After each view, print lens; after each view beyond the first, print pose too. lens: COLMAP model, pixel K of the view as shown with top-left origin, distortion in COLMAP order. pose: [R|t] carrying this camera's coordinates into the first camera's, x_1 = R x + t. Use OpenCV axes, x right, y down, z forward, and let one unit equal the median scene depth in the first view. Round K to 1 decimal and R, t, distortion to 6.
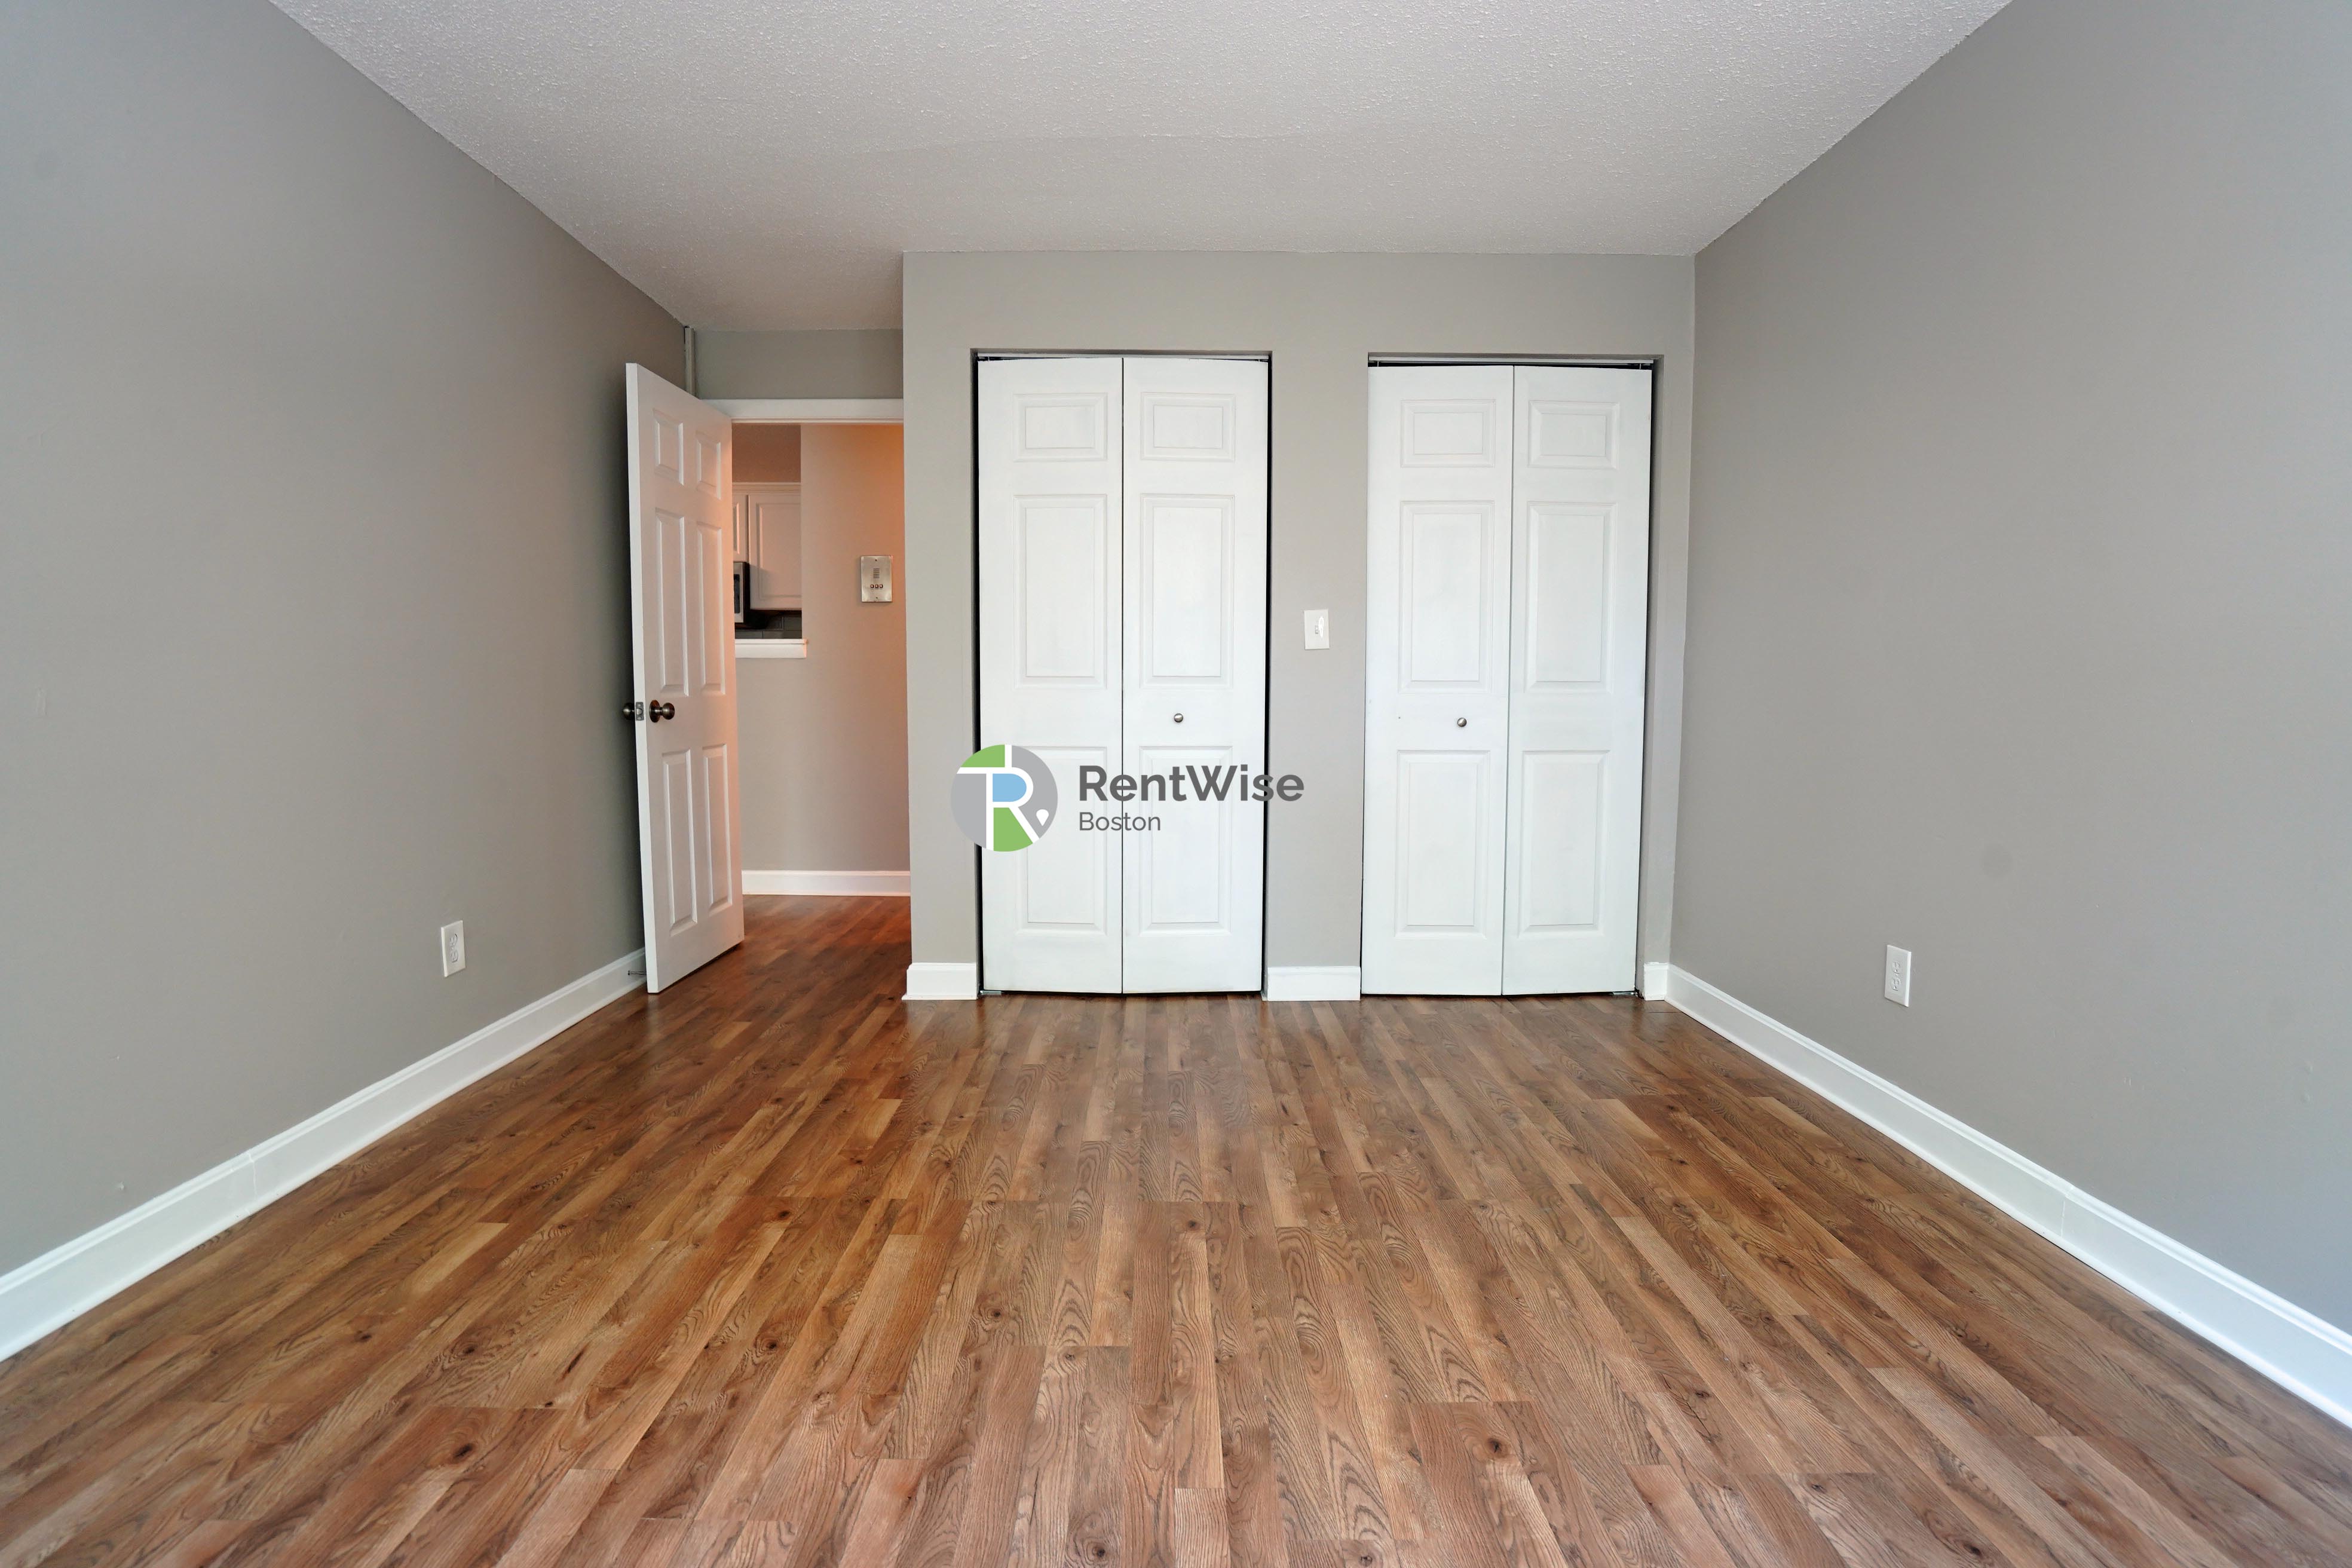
lens RADIAL K [[1177.6, 0, 1176.0], [0, 1177.6, 784.0], [0, 0, 1]] dist [0.004223, 0.000910]
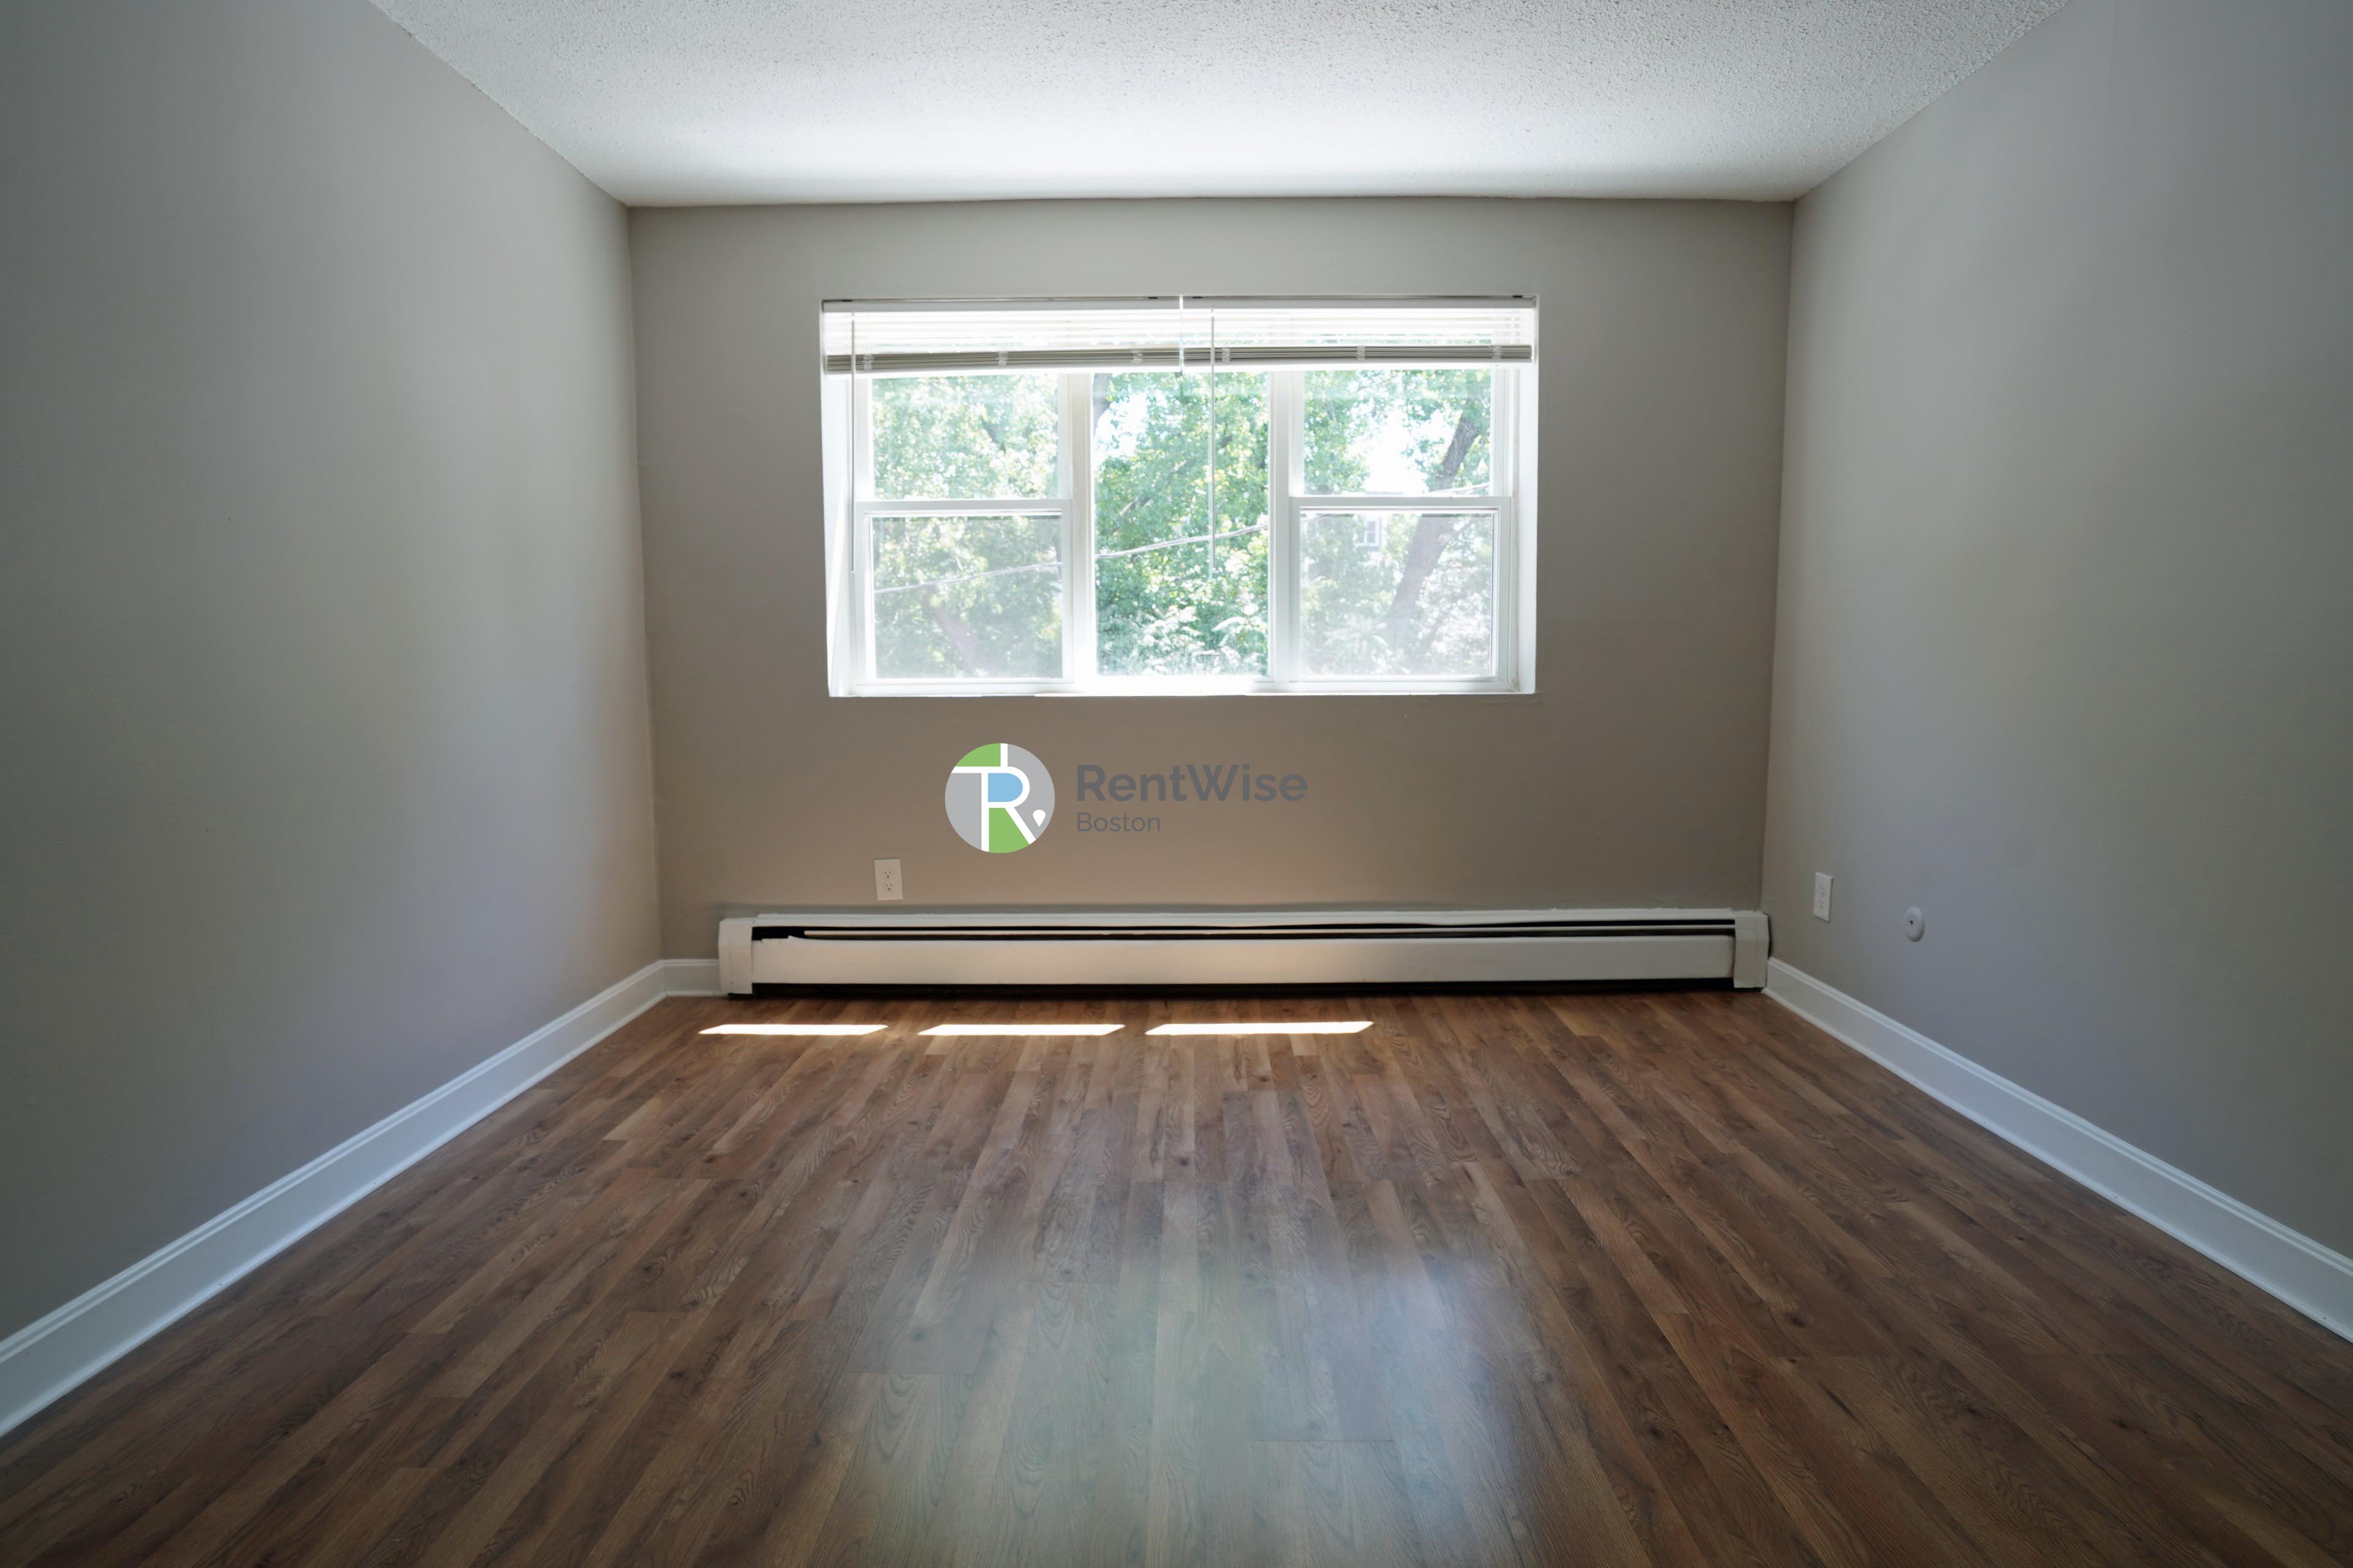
lens RADIAL K [[1178.0, 0, 1176.5], [0, 1178.0, 784.0], [0, 0, 1]] dist [0.004223, 0.000910]
pose [[-0.999787, -0.001709, 0.020588, -0.003872], [0.002194, 0.982152, 0.188076, -0.172306], [-0.020542, 0.188081, -0.981939, 1.884036]]
